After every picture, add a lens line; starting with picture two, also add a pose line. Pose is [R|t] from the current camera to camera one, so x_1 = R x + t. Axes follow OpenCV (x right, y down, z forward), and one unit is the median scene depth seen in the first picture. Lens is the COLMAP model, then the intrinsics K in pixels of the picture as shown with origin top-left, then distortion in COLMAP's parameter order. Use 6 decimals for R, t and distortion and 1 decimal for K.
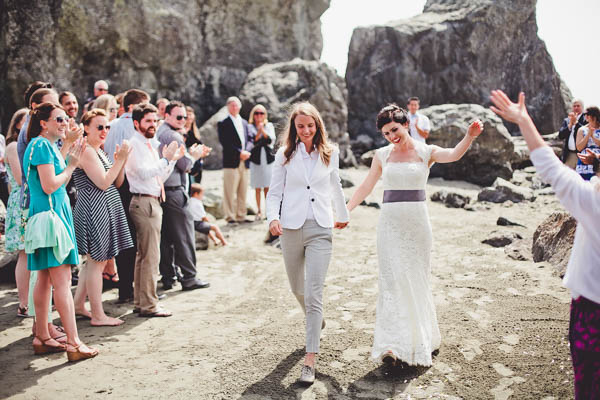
lens RADIAL K [[885.3, 0, 305.5], [0, 885.3, 196.3], [0, 0, 1]] dist [-0.118027, 0.000000]
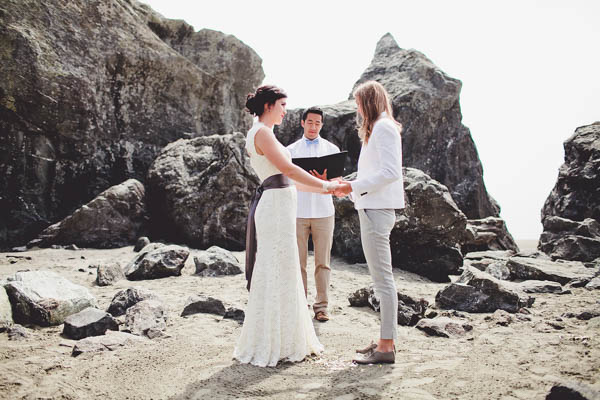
lens RADIAL K [[575.0, 0, 297.3], [0, 575.0, 203.0], [0, 0, 1]] dist [-0.082171, 0.000000]
pose [[0.998971, 0.025570, 0.037458, 0.058260], [-0.020767, 0.992137, -0.123418, -0.007889], [-0.040319, 0.122513, 0.991648, 0.397841]]
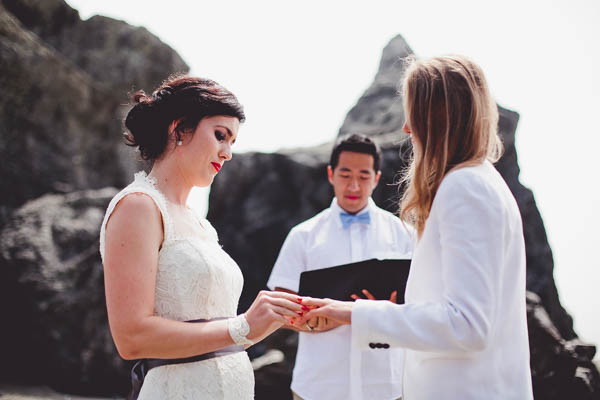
lens RADIAL K [[885.3, 0, 303.8], [0, 885.3, 197.9], [0, 0, 1]] dist [-0.118027, 0.000000]
pose [[0.991954, 0.055634, 0.113717, 0.049220], [-0.027328, 0.971186, -0.236751, -0.024379], [-0.123611, 0.231738, 0.964892, 0.463671]]
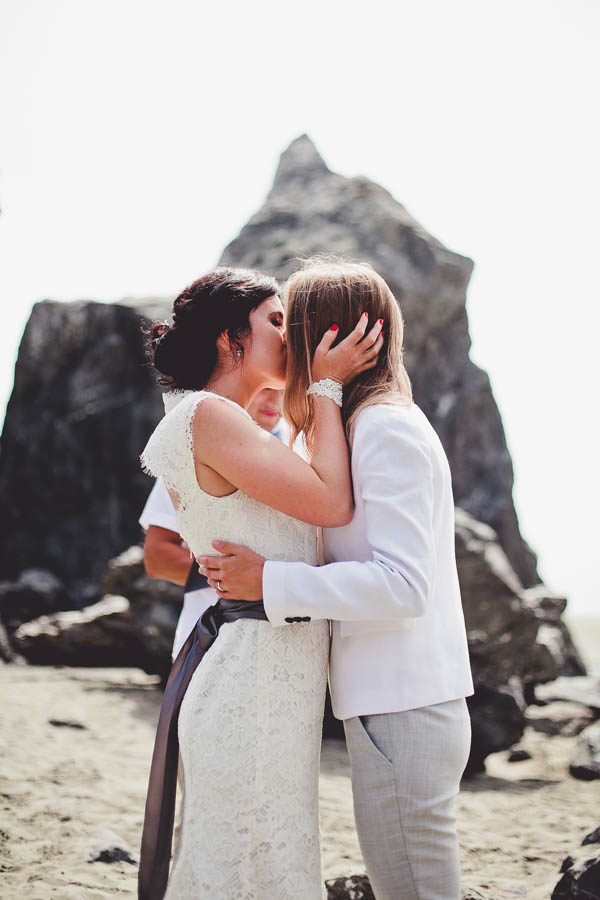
lens RADIAL K [[1327.9, 0, 300.6], [0, 1327.9, 451.0], [0, 0, 1]] dist [-0.118027, 0.000000]
pose [[0.969764, 0.074594, 0.232366, 0.041132], [-0.033852, 0.984054, -0.174621, -0.025861], [-0.241686, 0.161475, 0.956825, 0.444625]]
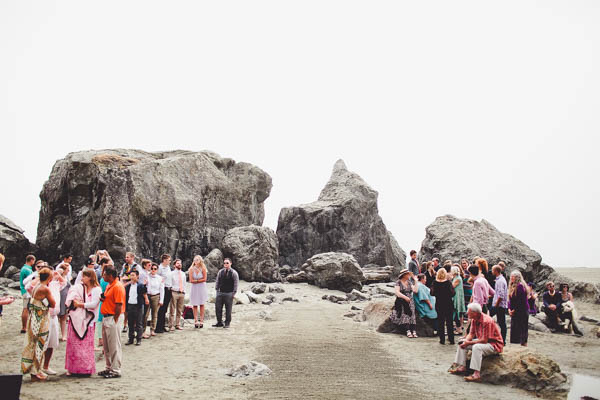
lens RADIAL K [[575.0, 0, 298.2], [0, 575.0, 203.5], [0, 0, 1]] dist [-0.082171, 0.000000]
pose [[0.994415, 0.032794, 0.100315, -0.037723], [-0.015703, 0.985892, -0.166644, 0.005378], [-0.104364, 0.164138, 0.980901, -0.237206]]
